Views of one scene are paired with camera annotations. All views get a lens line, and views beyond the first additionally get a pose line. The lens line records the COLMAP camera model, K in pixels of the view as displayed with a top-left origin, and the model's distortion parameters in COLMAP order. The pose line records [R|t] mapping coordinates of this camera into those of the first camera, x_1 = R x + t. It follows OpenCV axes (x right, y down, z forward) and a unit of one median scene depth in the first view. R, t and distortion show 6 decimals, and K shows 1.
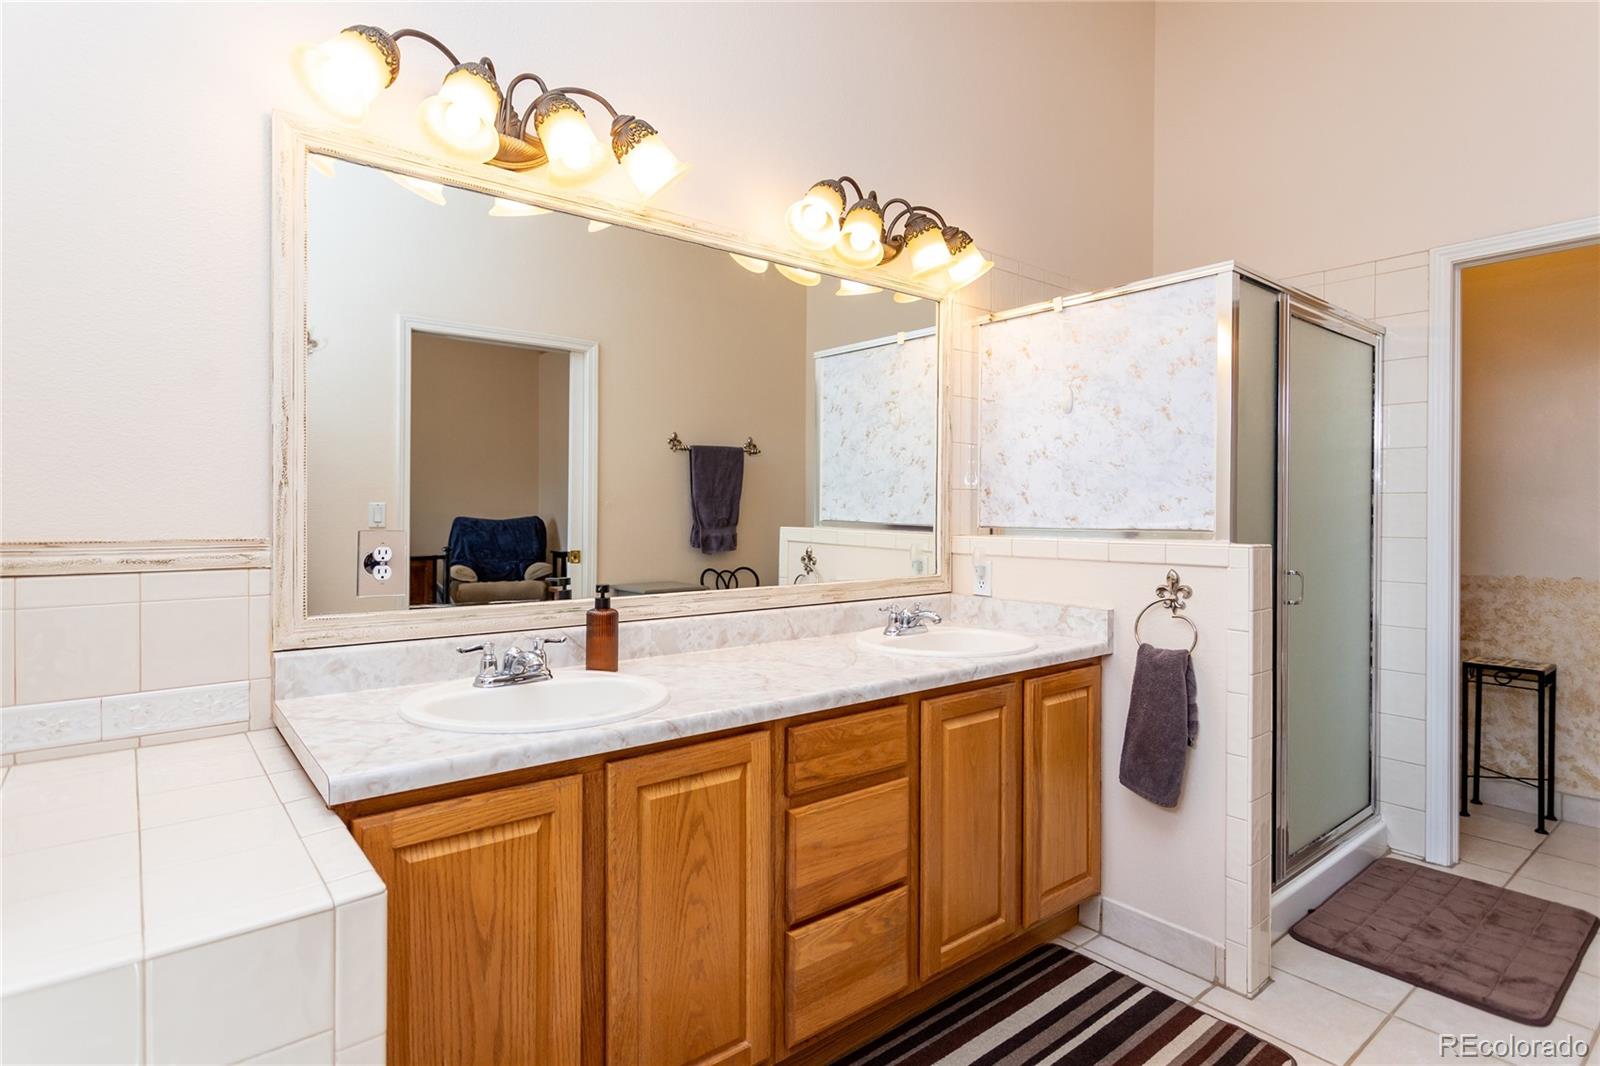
lens RADIAL K [[796.9, 0, 730.8], [0, 796.9, 514.4], [0, 0, 1]] dist [0.002904, 0.002130]
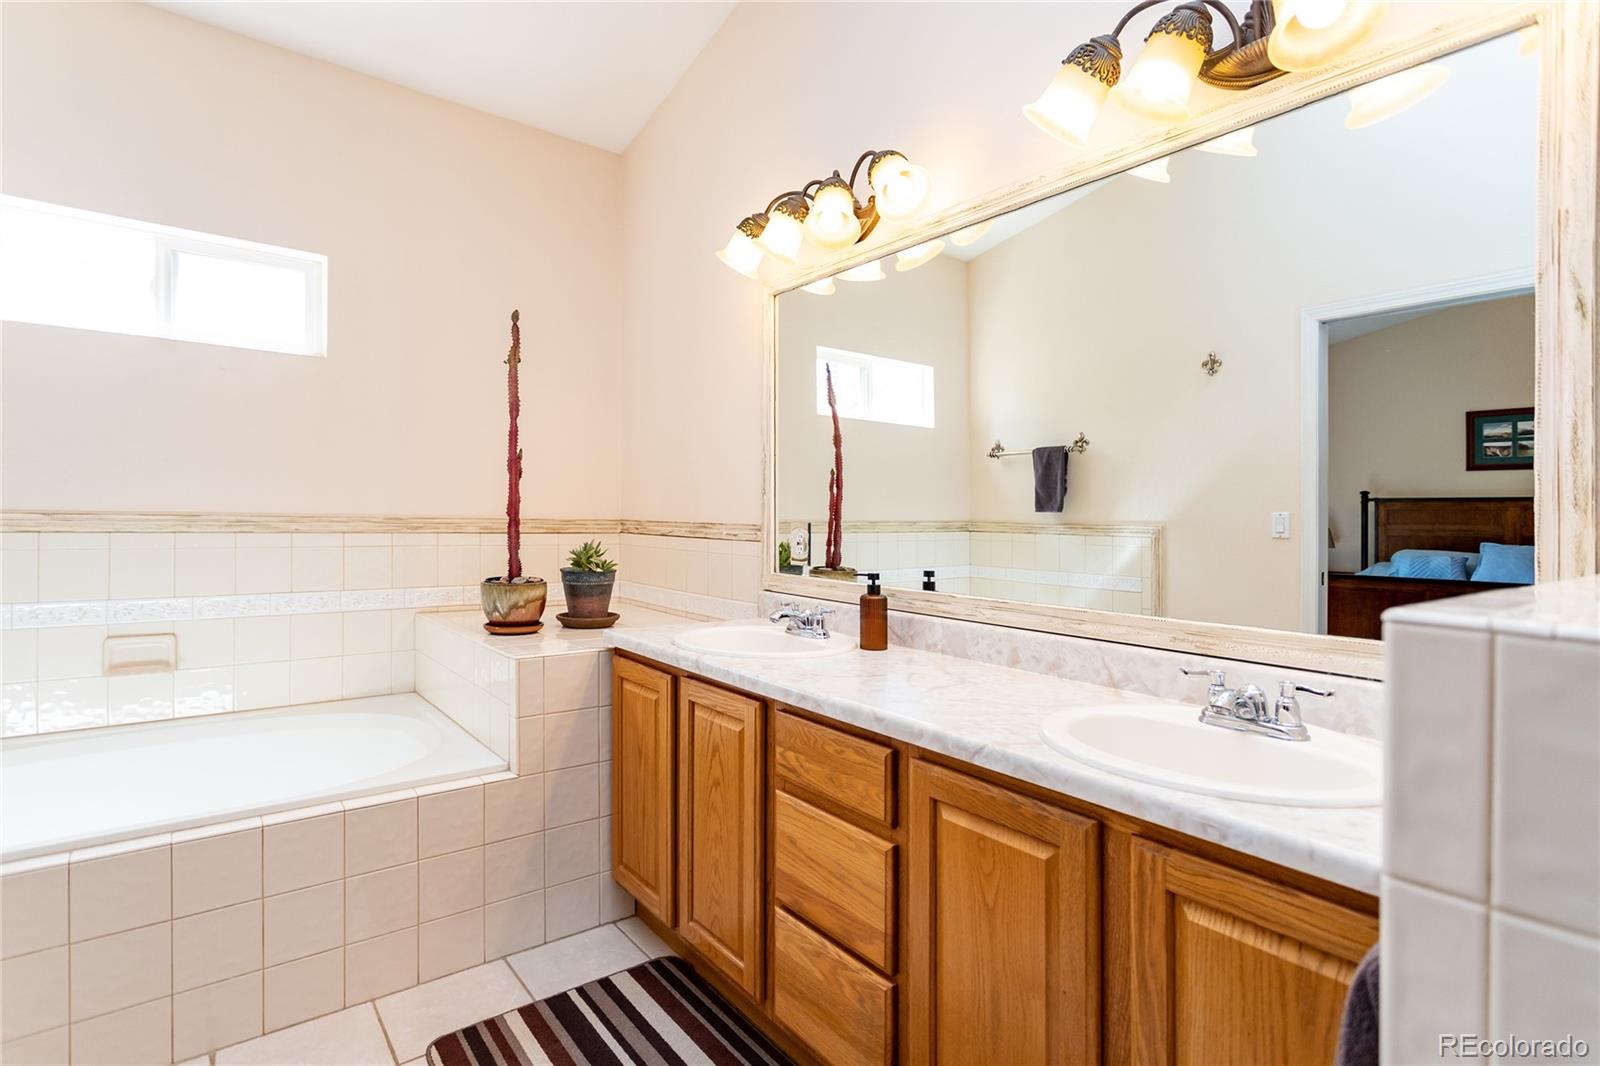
lens RADIAL K [[822.9, 0, 798.4], [0, 822.9, 517.2], [0, 0, 1]] dist [0.001266, 0.000575]
pose [[0.001420, -0.000630, -0.999999, 0.735745], [-0.013941, 0.999903, -0.000649, 0.008187], [0.999902, 0.013942, 0.001411, 0.647955]]
